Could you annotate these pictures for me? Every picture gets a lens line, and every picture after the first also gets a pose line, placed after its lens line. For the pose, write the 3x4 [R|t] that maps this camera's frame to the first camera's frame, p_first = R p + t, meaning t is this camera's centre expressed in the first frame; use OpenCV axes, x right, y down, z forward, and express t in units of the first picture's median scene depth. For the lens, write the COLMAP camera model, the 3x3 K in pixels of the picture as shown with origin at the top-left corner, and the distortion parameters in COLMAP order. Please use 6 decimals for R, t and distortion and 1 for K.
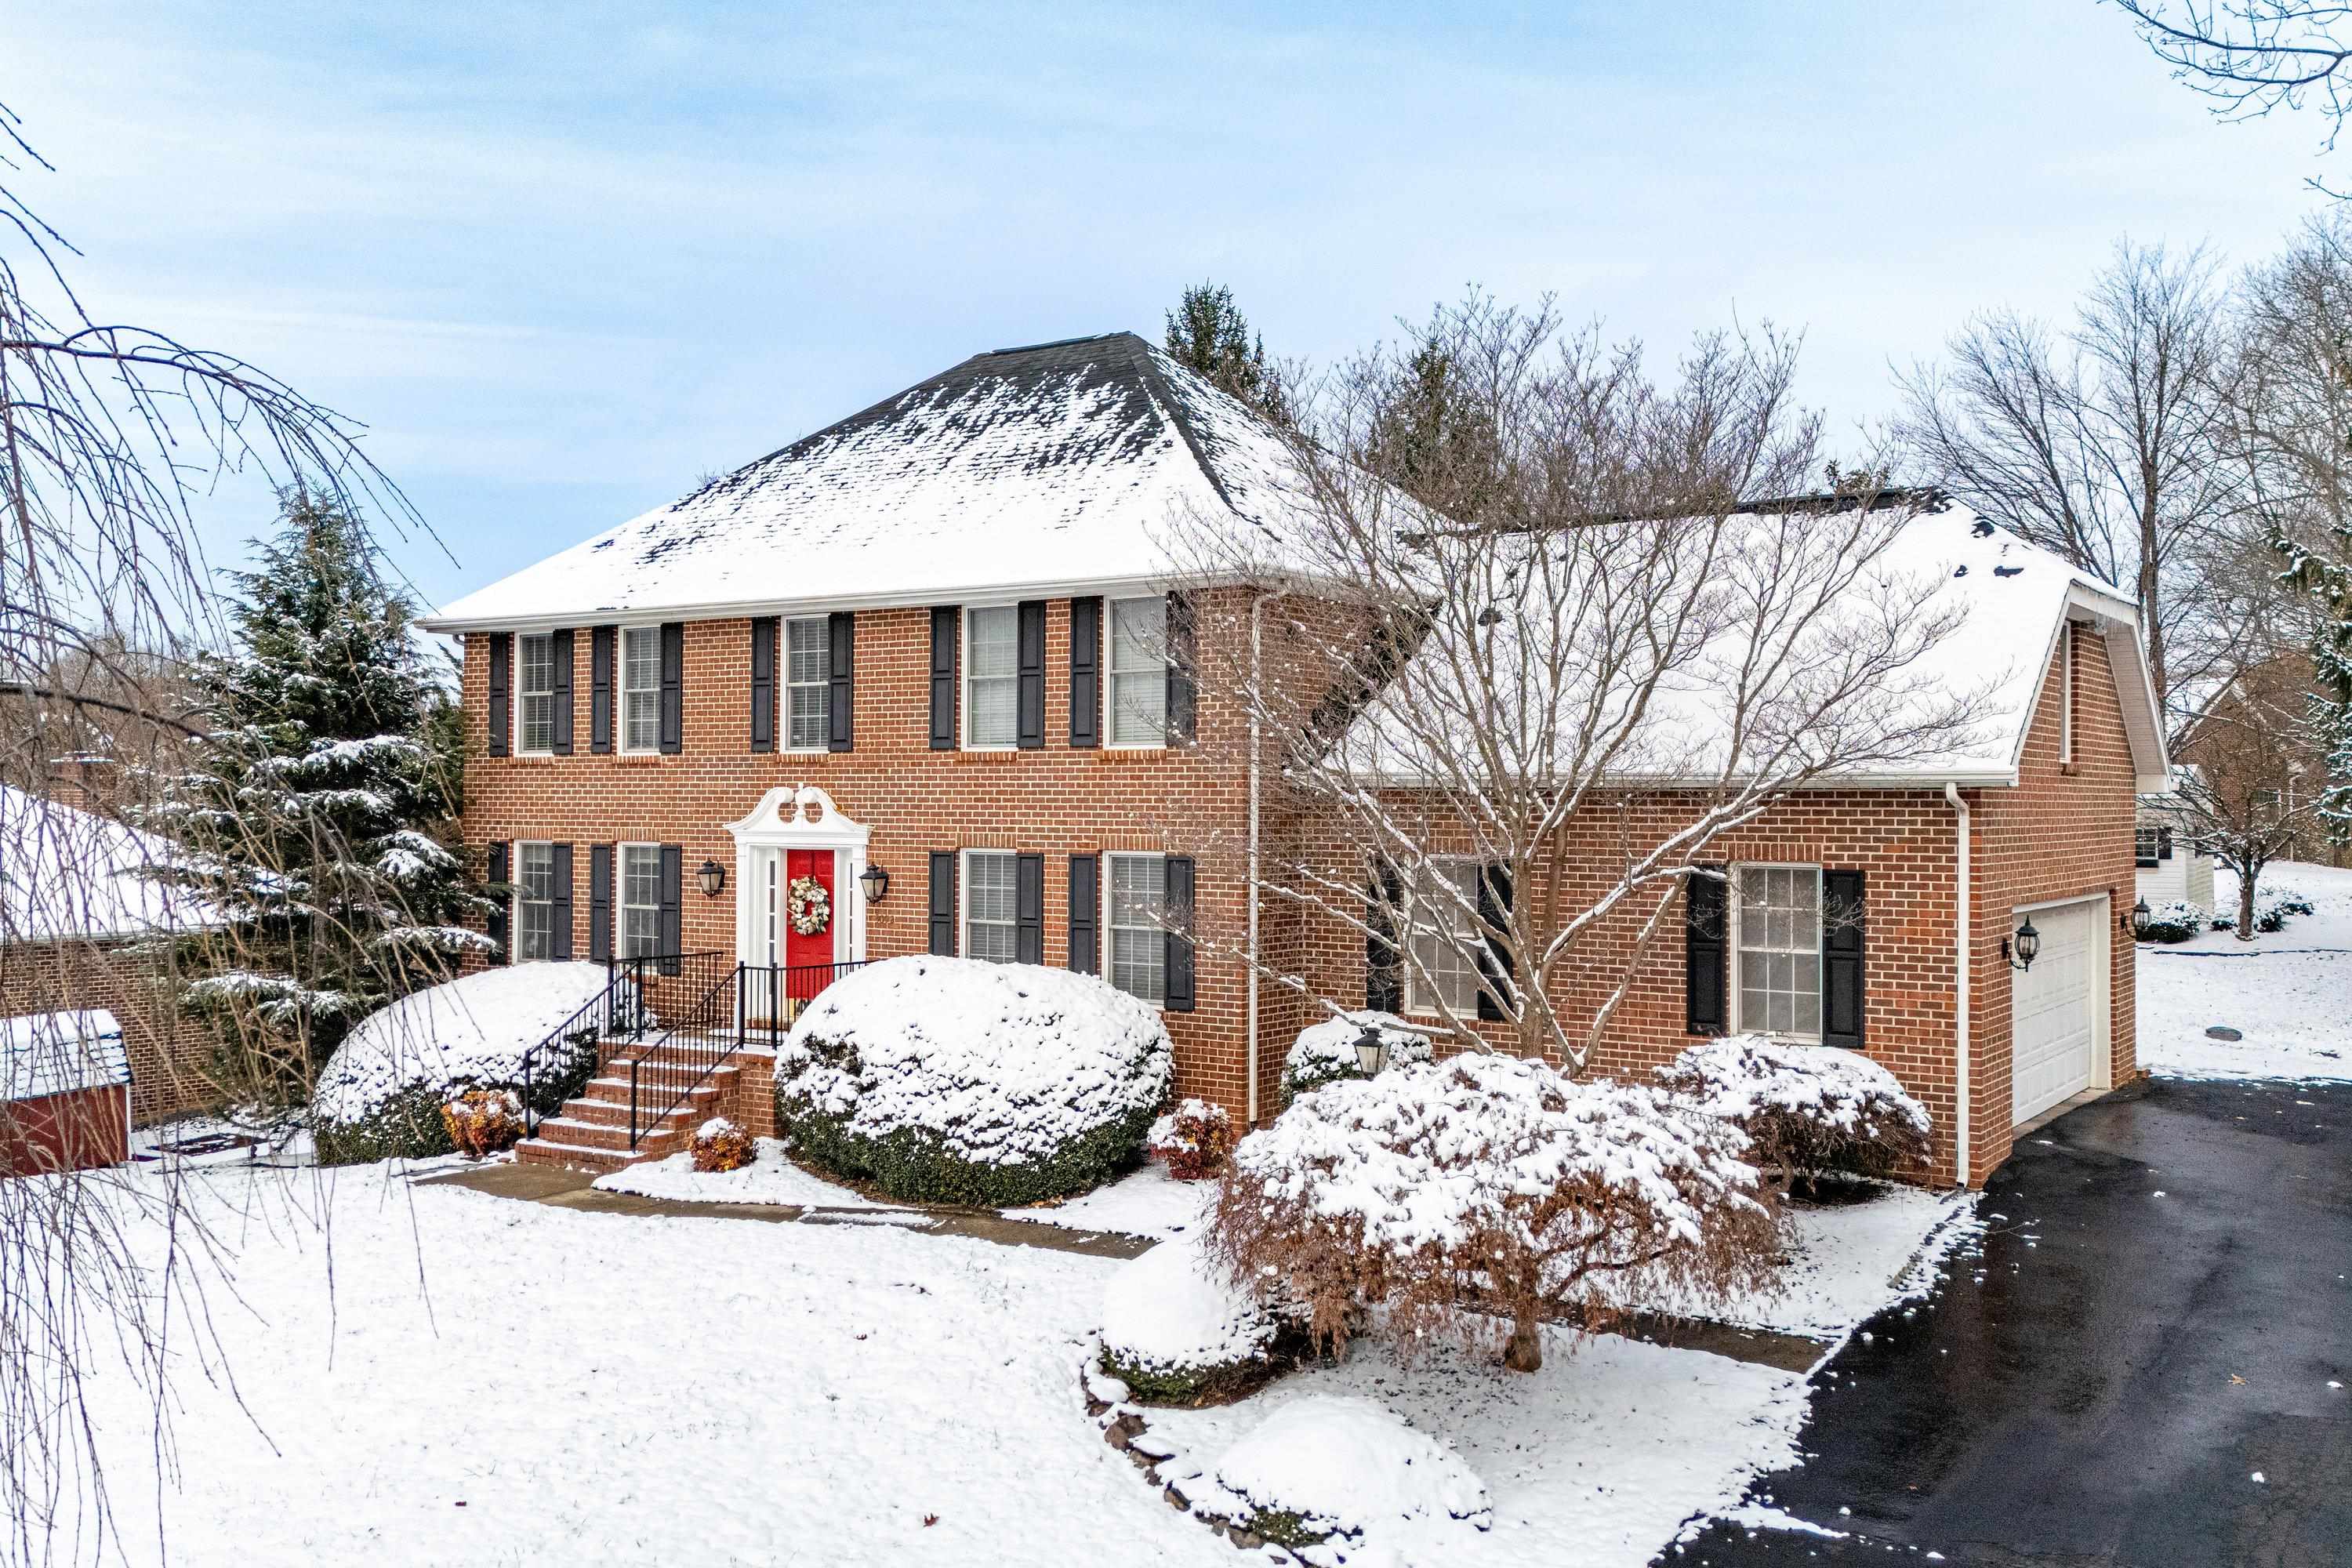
lens RADIAL K [[2065.0, 0, 1179.6], [0, 2065.0, 813.6], [0, 0, 1]] dist [0.107712, -0.117661]
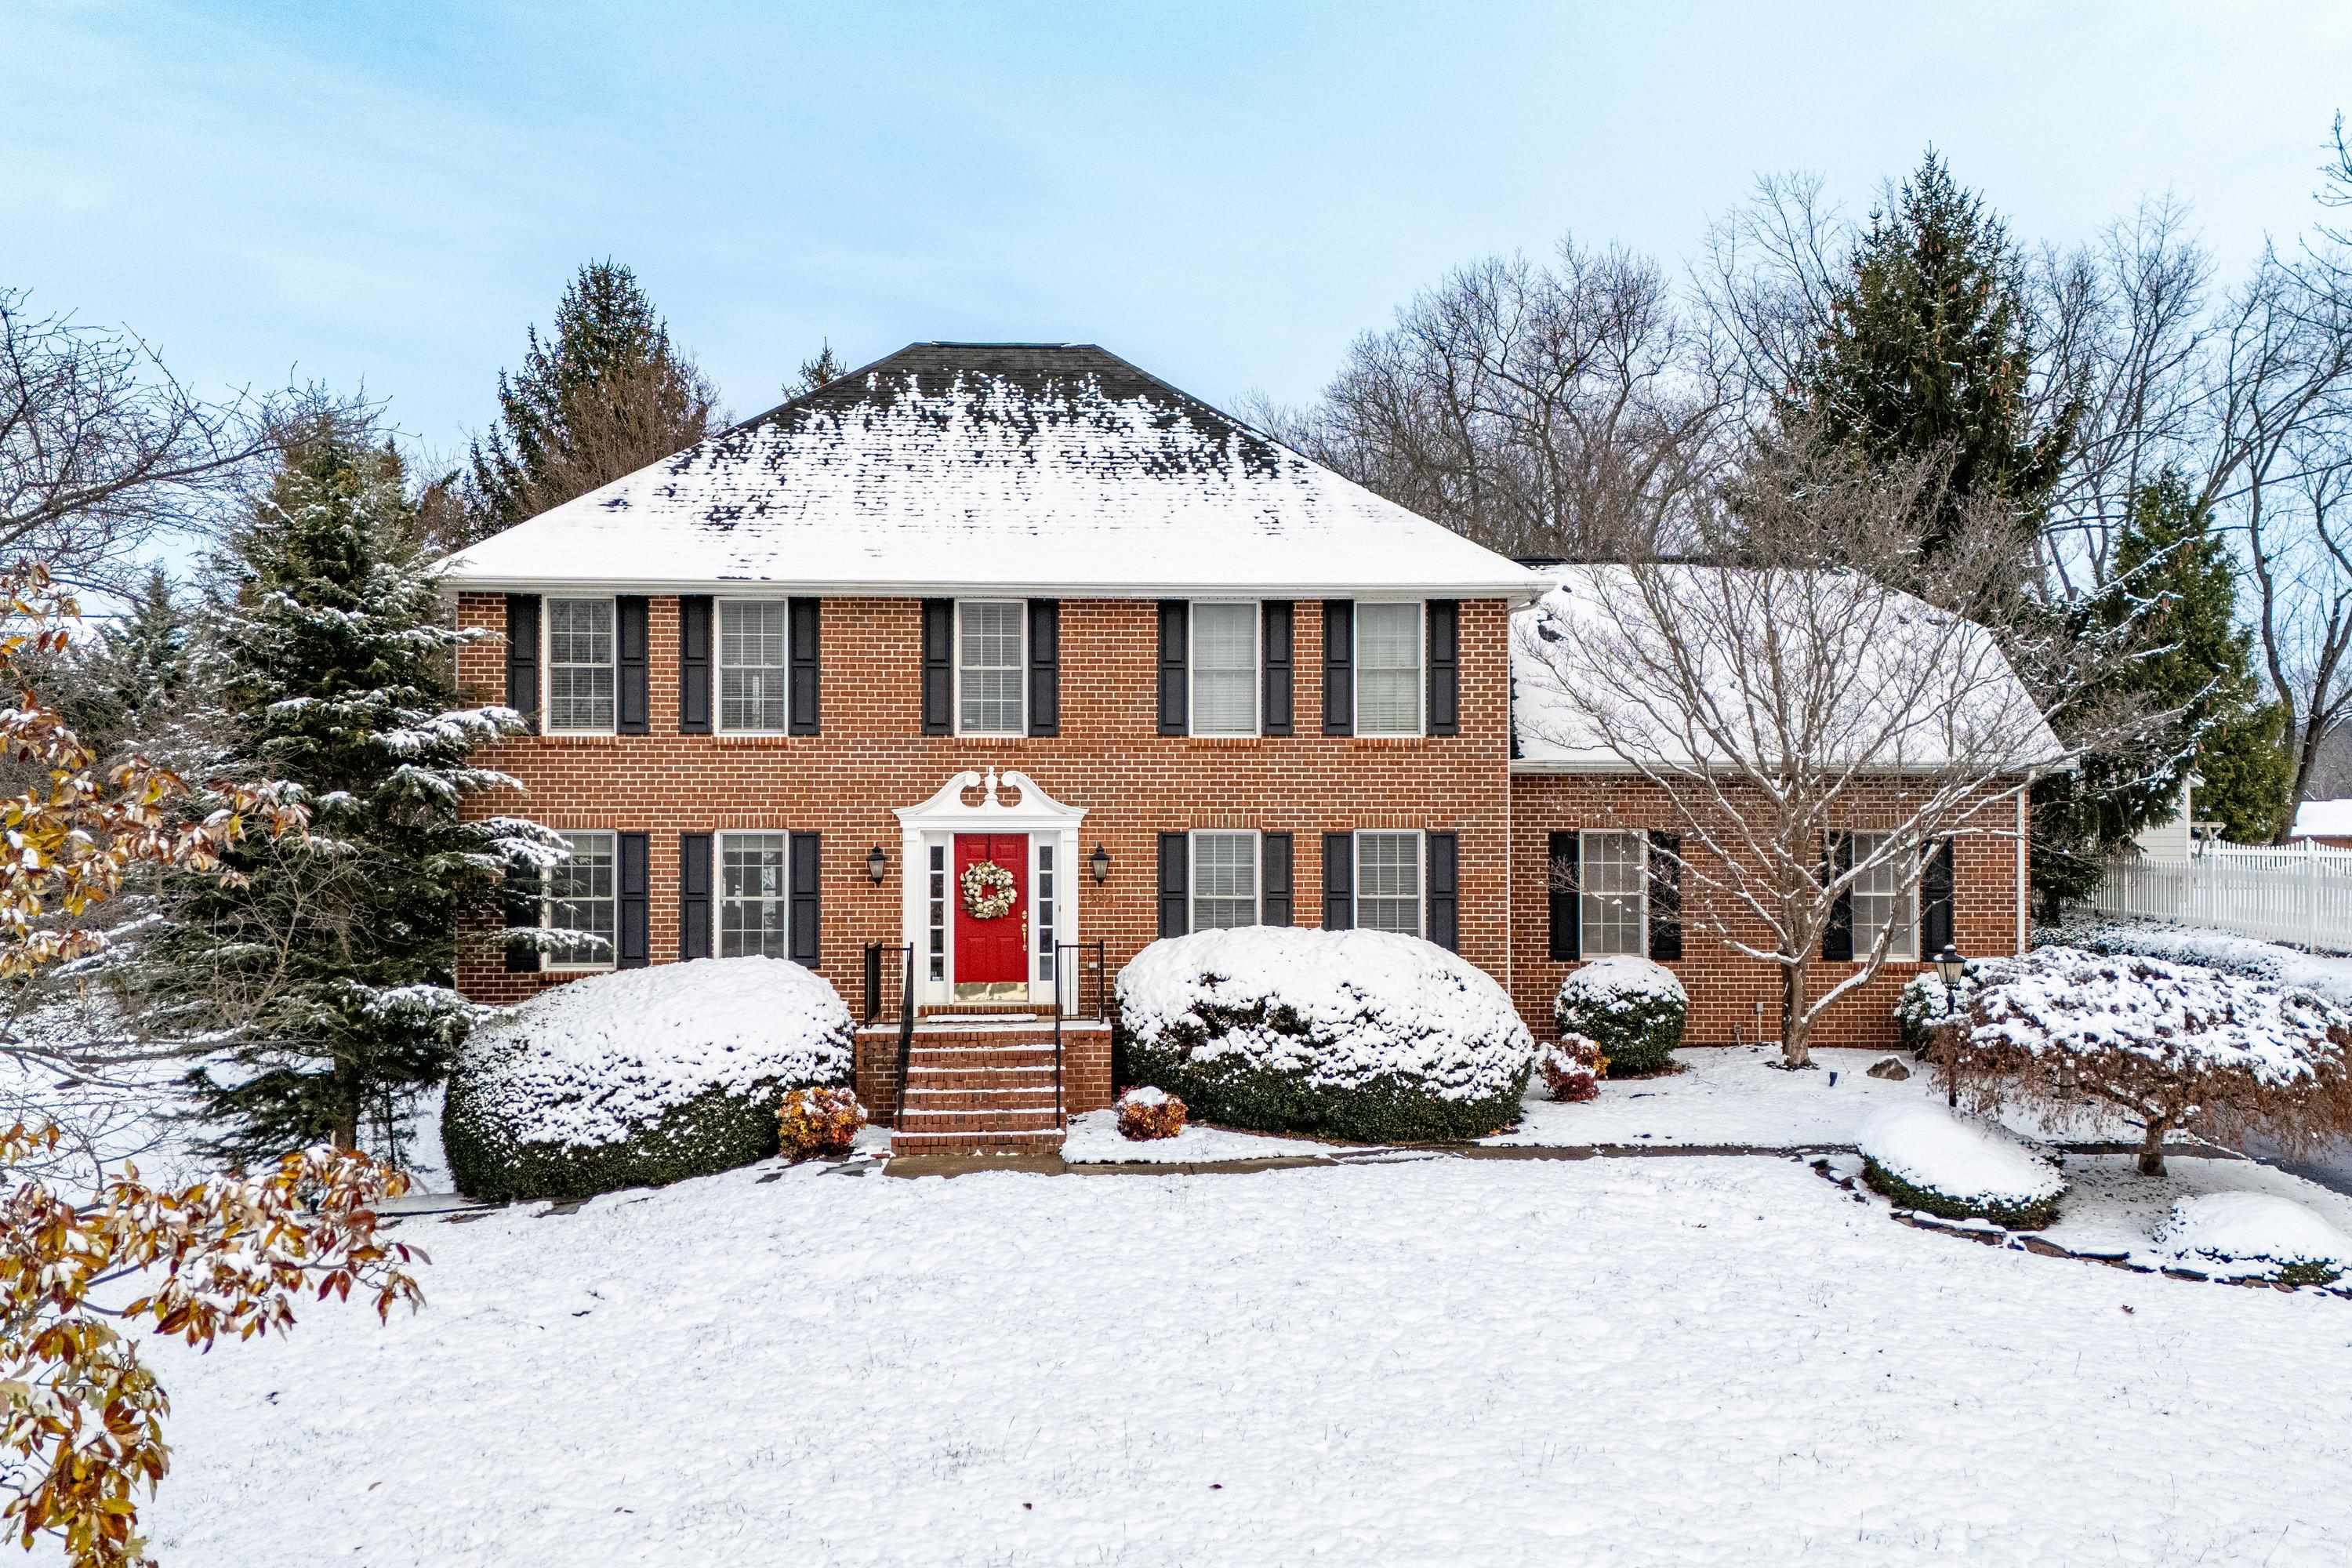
lens RADIAL K [[2065.0, 0, 1179.6], [0, 2065.0, 813.6], [0, 0, 1]] dist [0.107712, -0.117661]
pose [[0.806103, -0.000427, 0.591775, -0.760605], [0.006471, 0.999946, -0.008093, 0.017904], [-0.591740, 0.010353, 0.806062, 0.153322]]
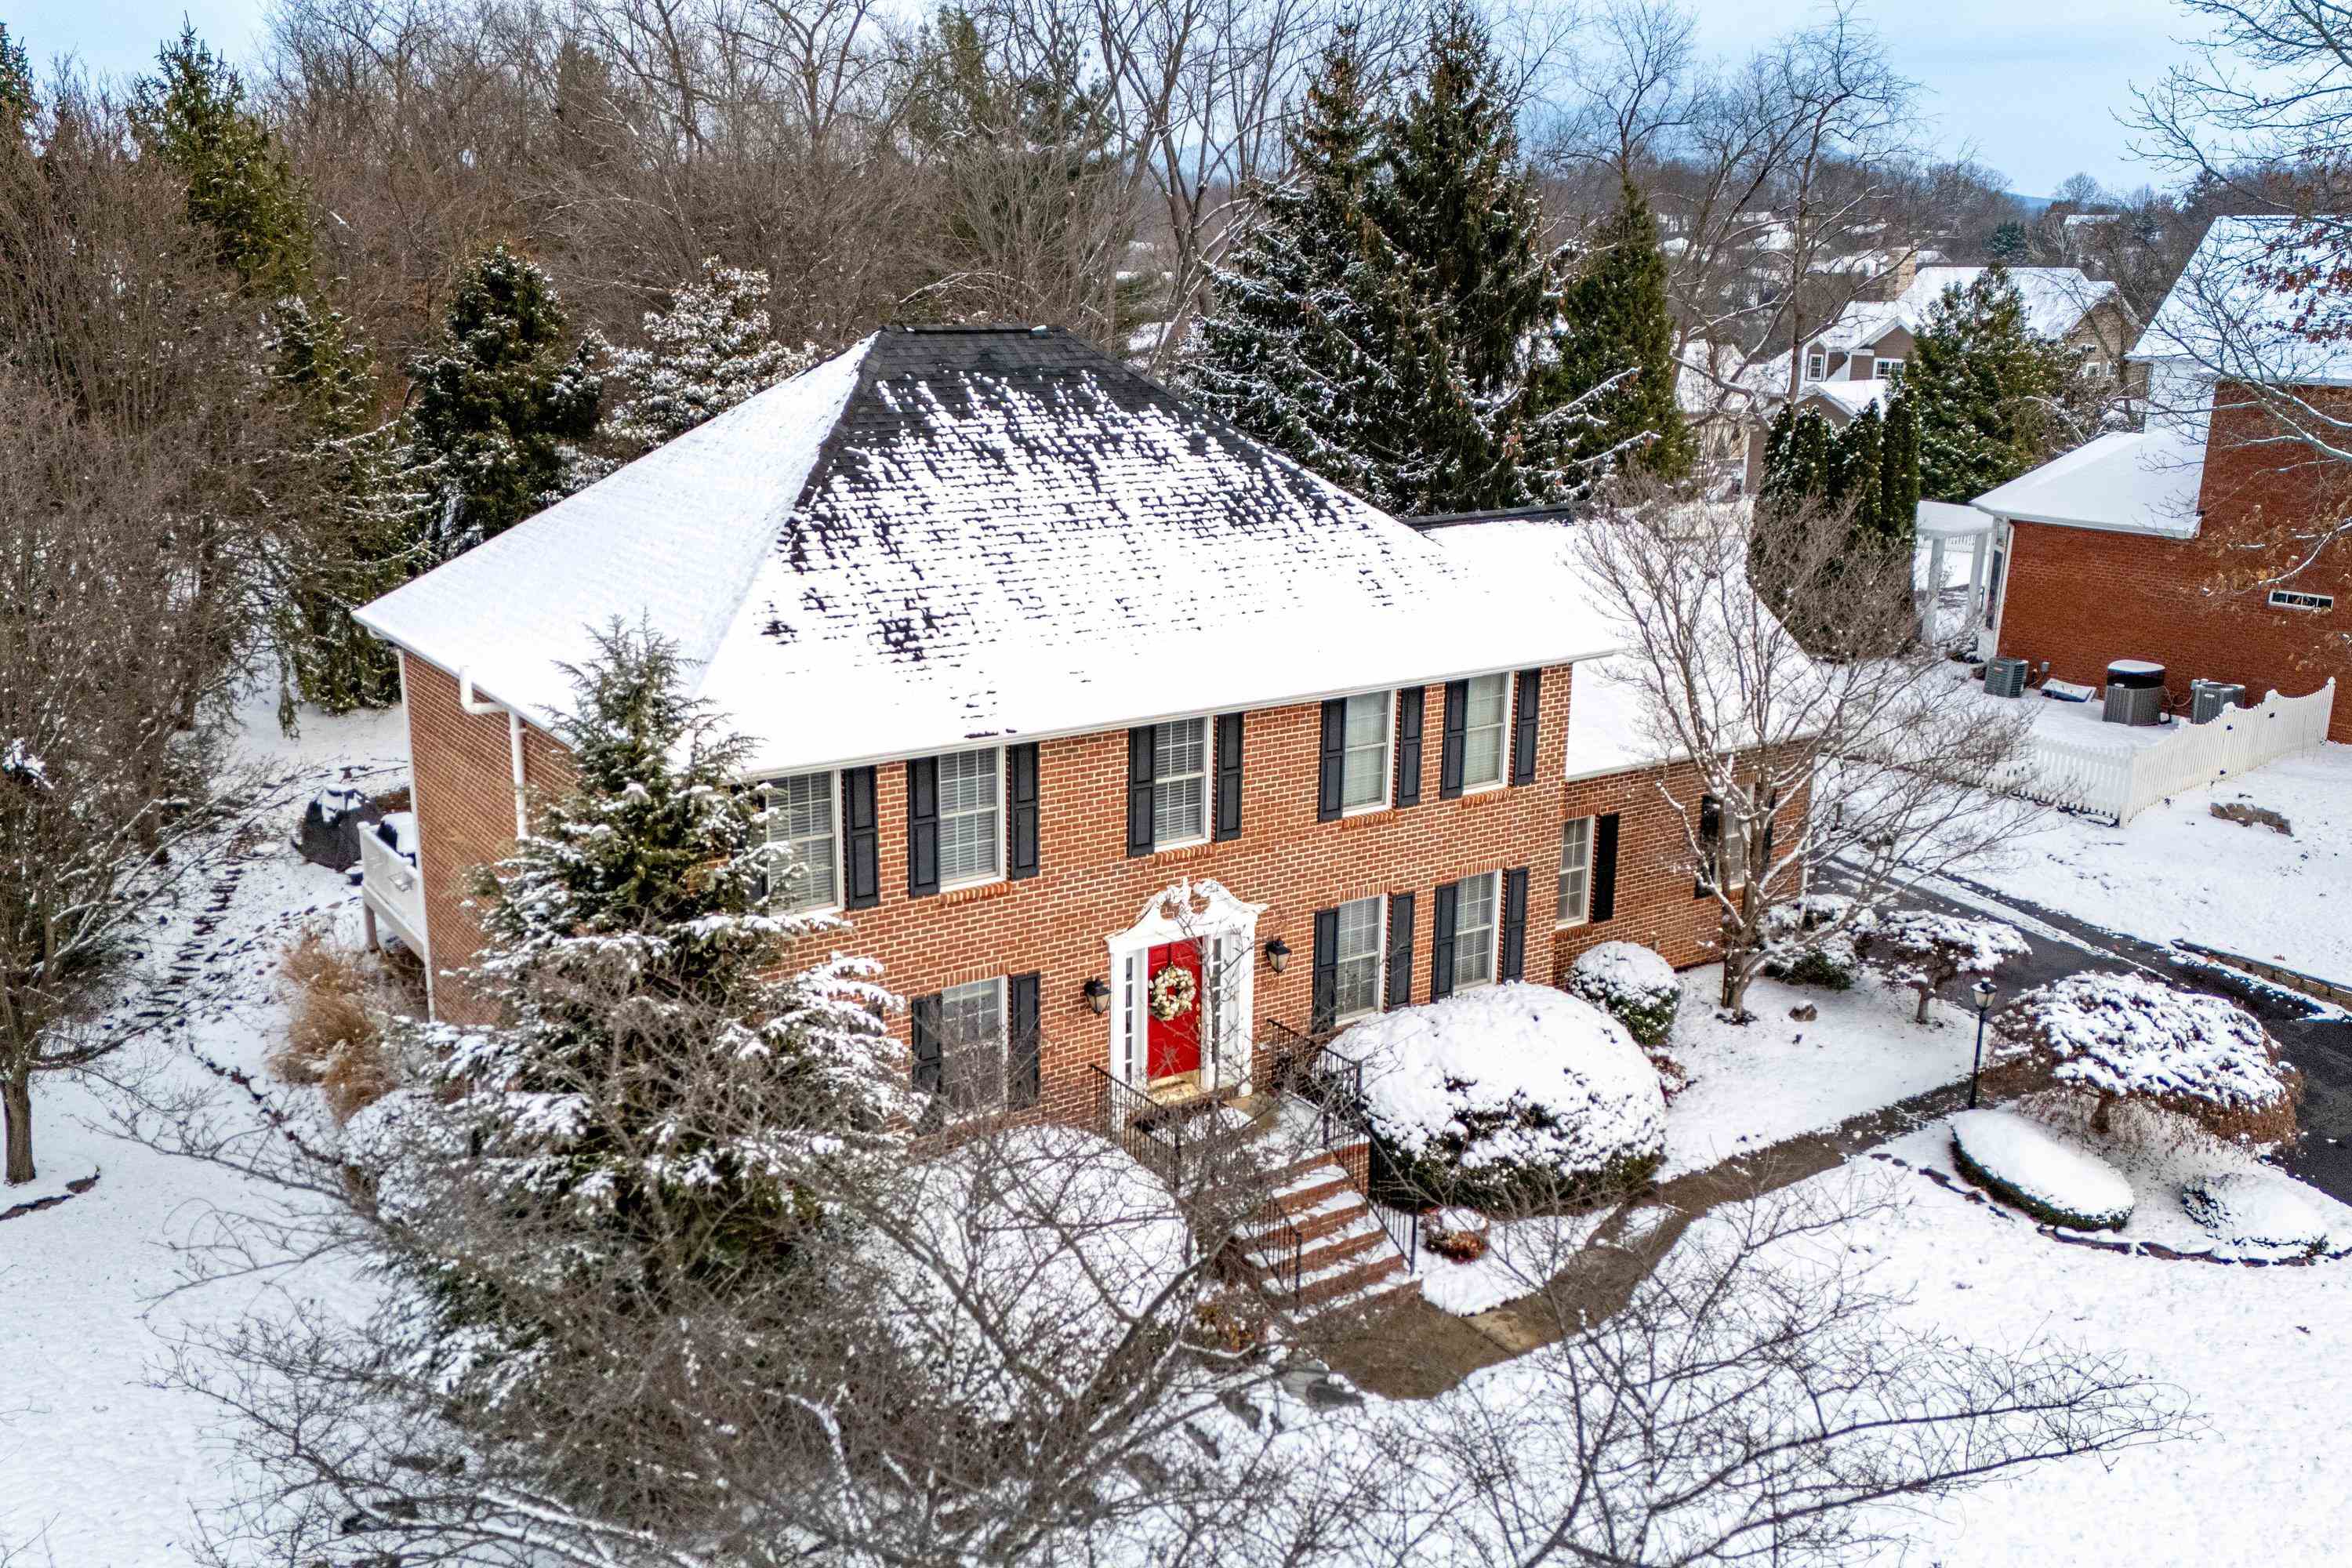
lens RADIAL K [[2002.1, 0, 1108.7], [0, 2002.1, 767.8], [0, 0, 1]] dist [0.072900, -0.002970]
pose [[0.389196, -0.232094, 0.891437, -1.124508], [-0.002703, 0.967446, 0.253064, -0.333632], [-0.921151, -0.100901, 0.375898, 0.738844]]
